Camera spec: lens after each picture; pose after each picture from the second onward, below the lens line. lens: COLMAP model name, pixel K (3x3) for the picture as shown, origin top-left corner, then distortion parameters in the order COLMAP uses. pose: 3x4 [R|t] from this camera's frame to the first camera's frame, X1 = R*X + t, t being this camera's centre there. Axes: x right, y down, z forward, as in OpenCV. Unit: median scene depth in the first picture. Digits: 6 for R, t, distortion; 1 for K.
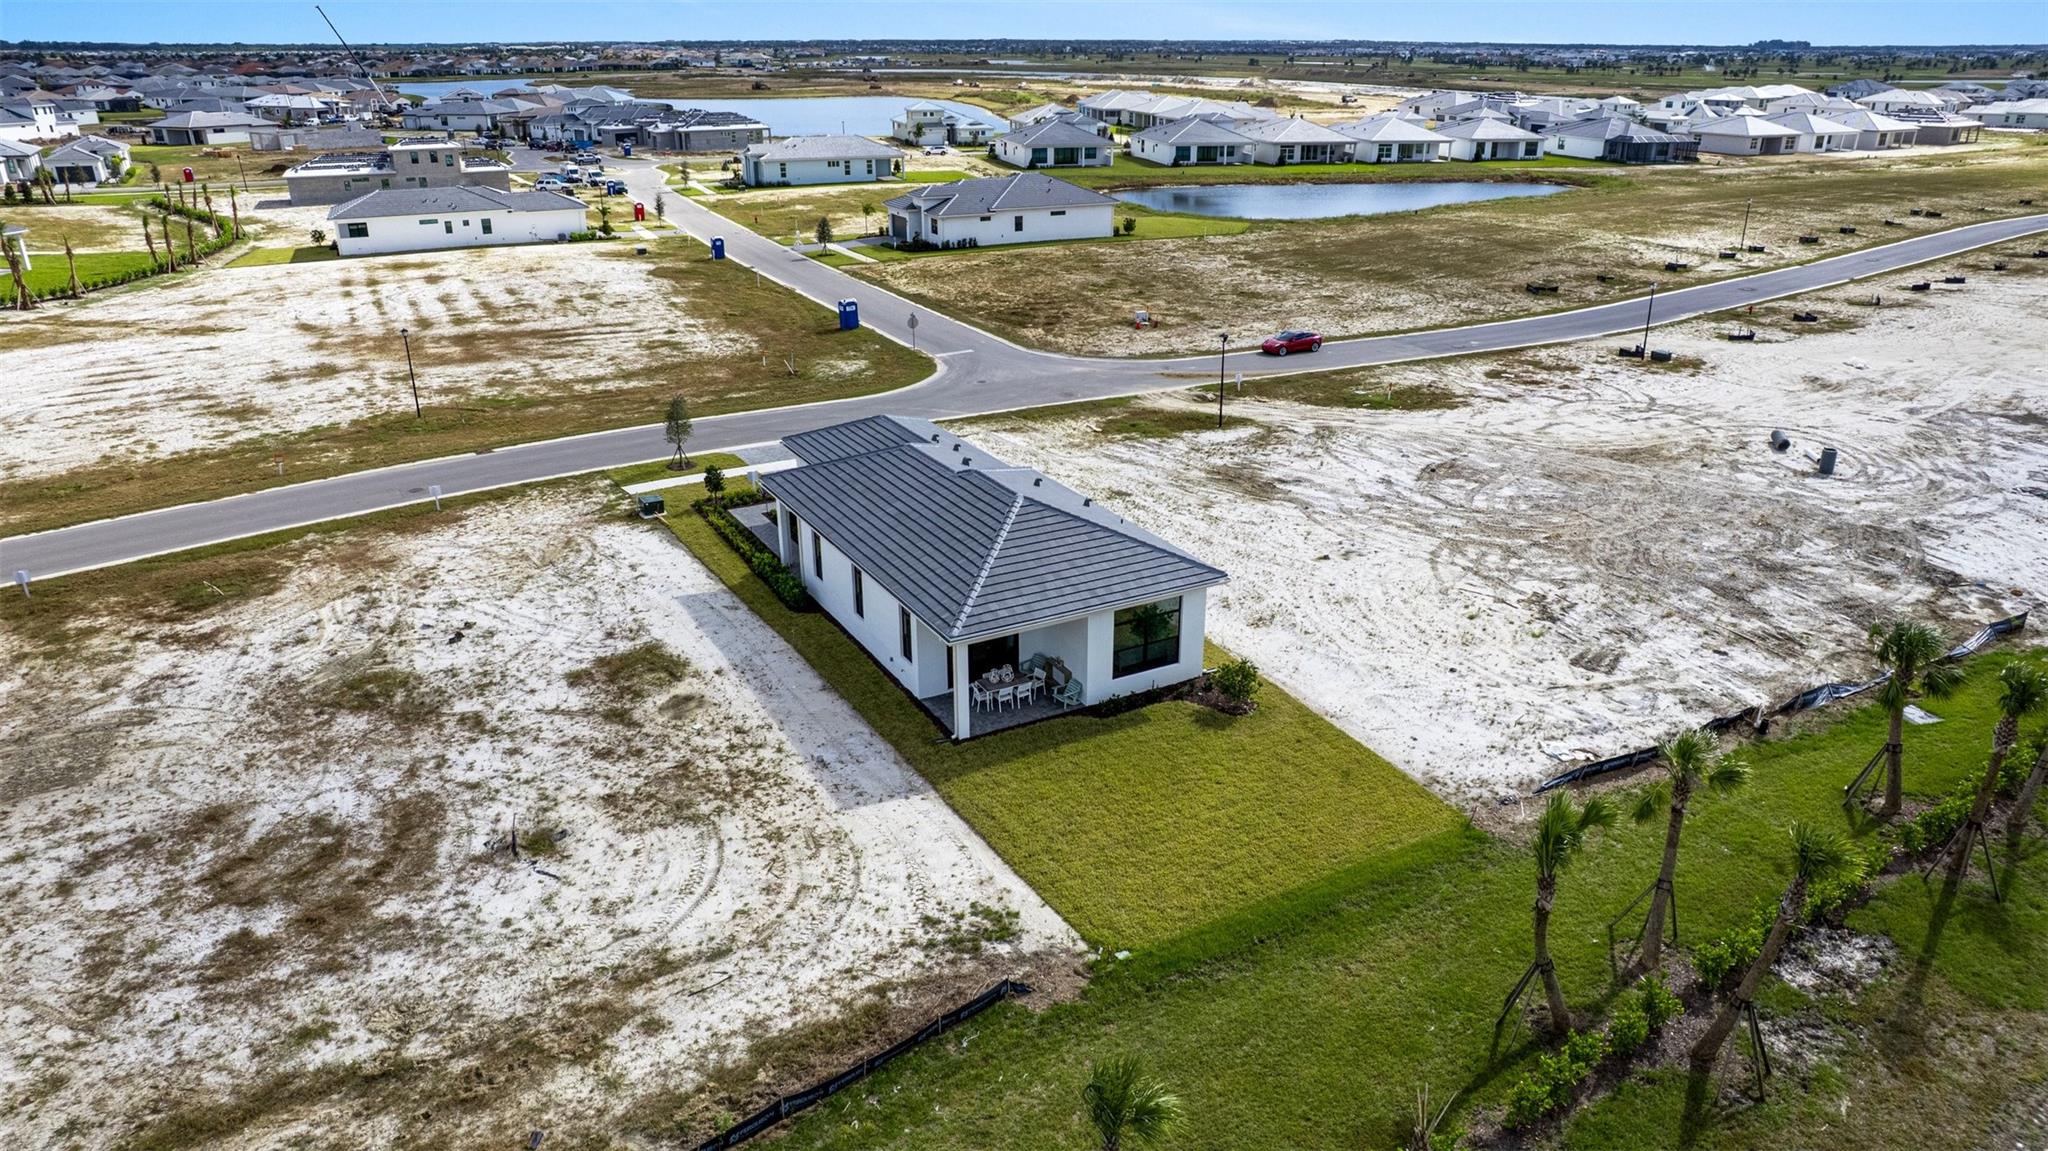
lens RADIAL K [[1354.4, 0, 1024.0], [0, 1354.4, 575.5], [0, 0, 1]] dist [-0.088930, 0.084924]
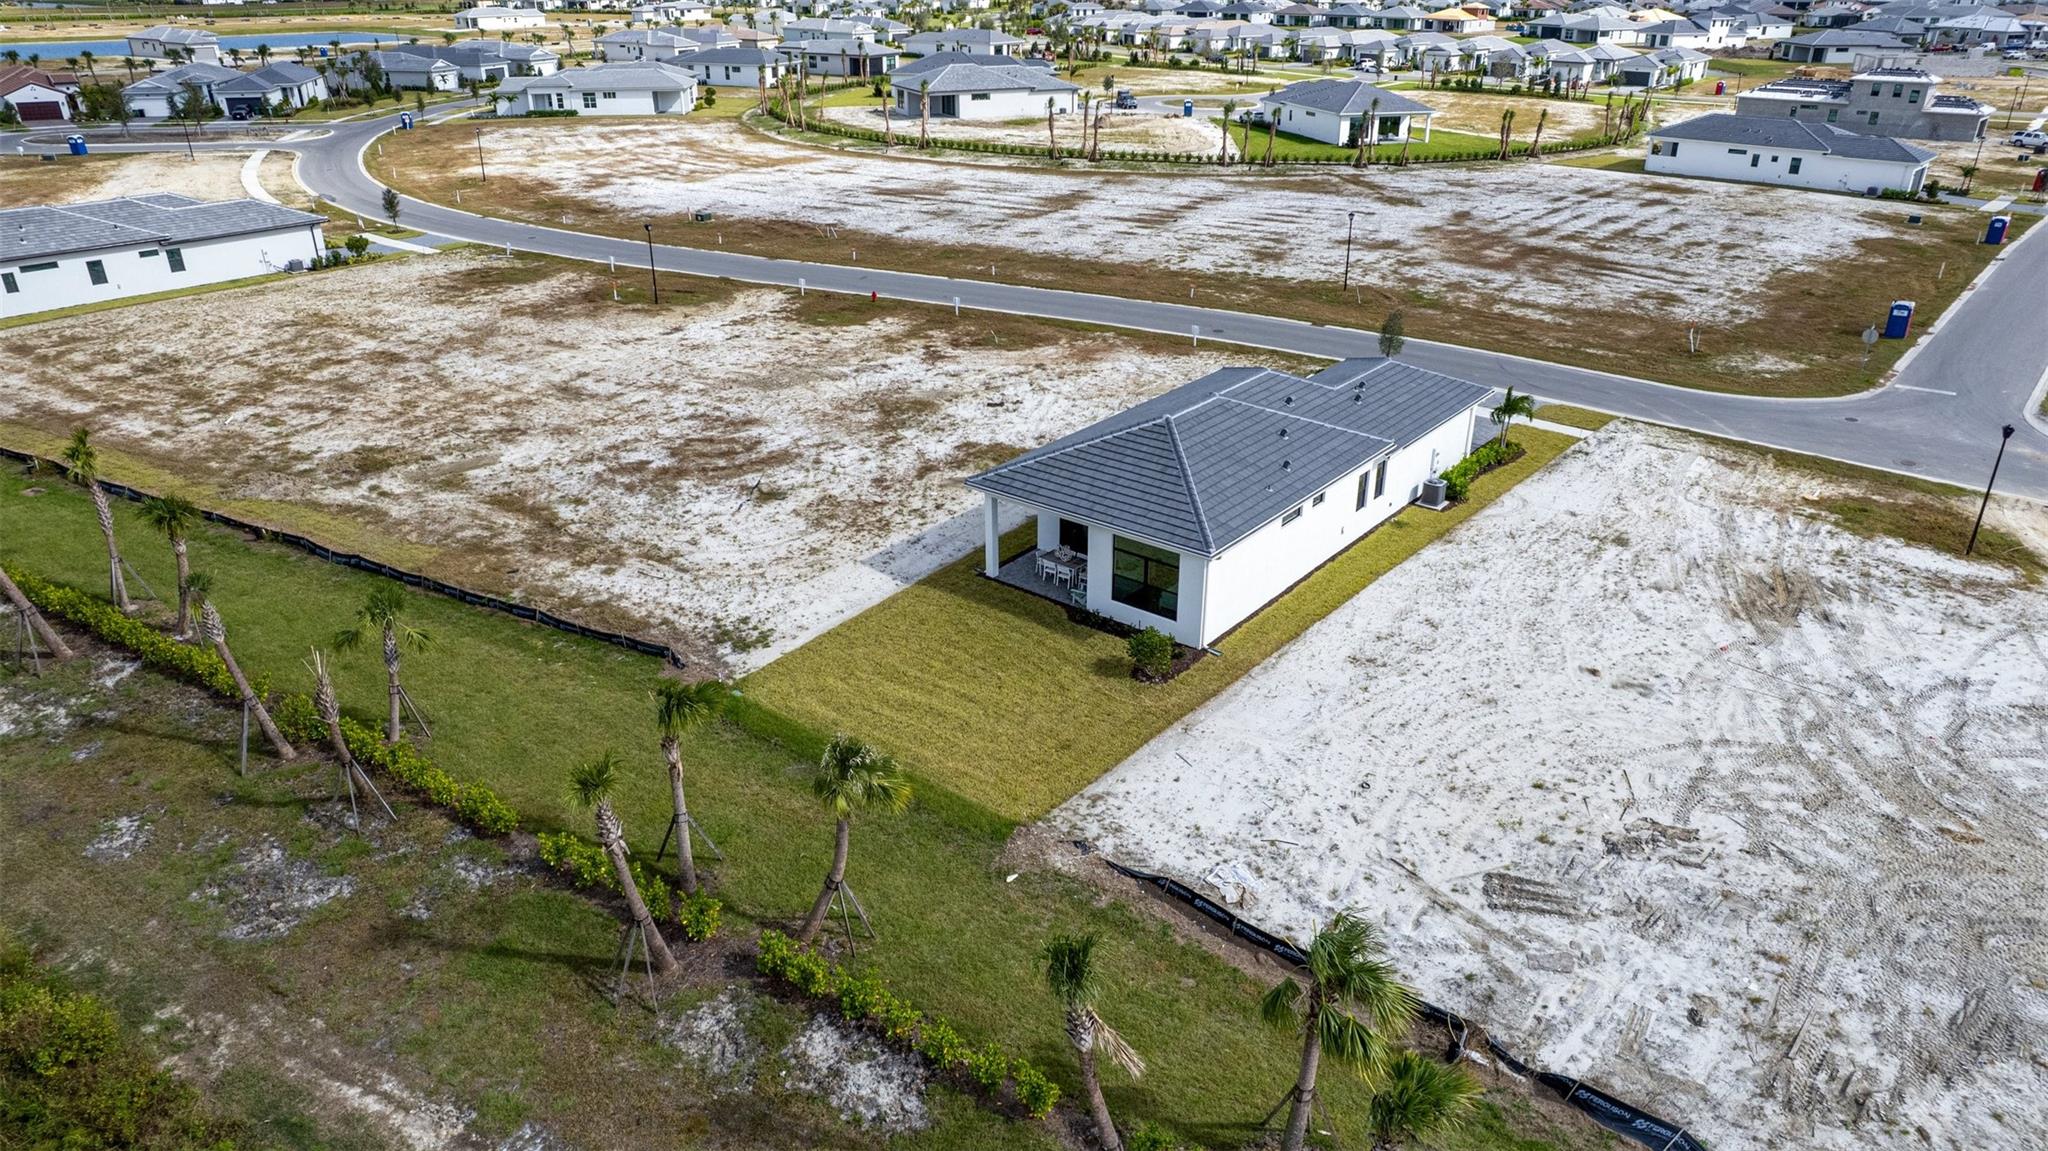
lens RADIAL K [[1321.7, 0, 1028.0], [0, 1321.7, 560.9], [0, 0, 1]] dist [-0.082954, 0.078540]
pose [[0.387514, 0.389986, -0.835311, 0.791295], [-0.343974, 0.901839, 0.261472, -0.175497], [0.855287, 0.186001, 0.483620, 0.393111]]
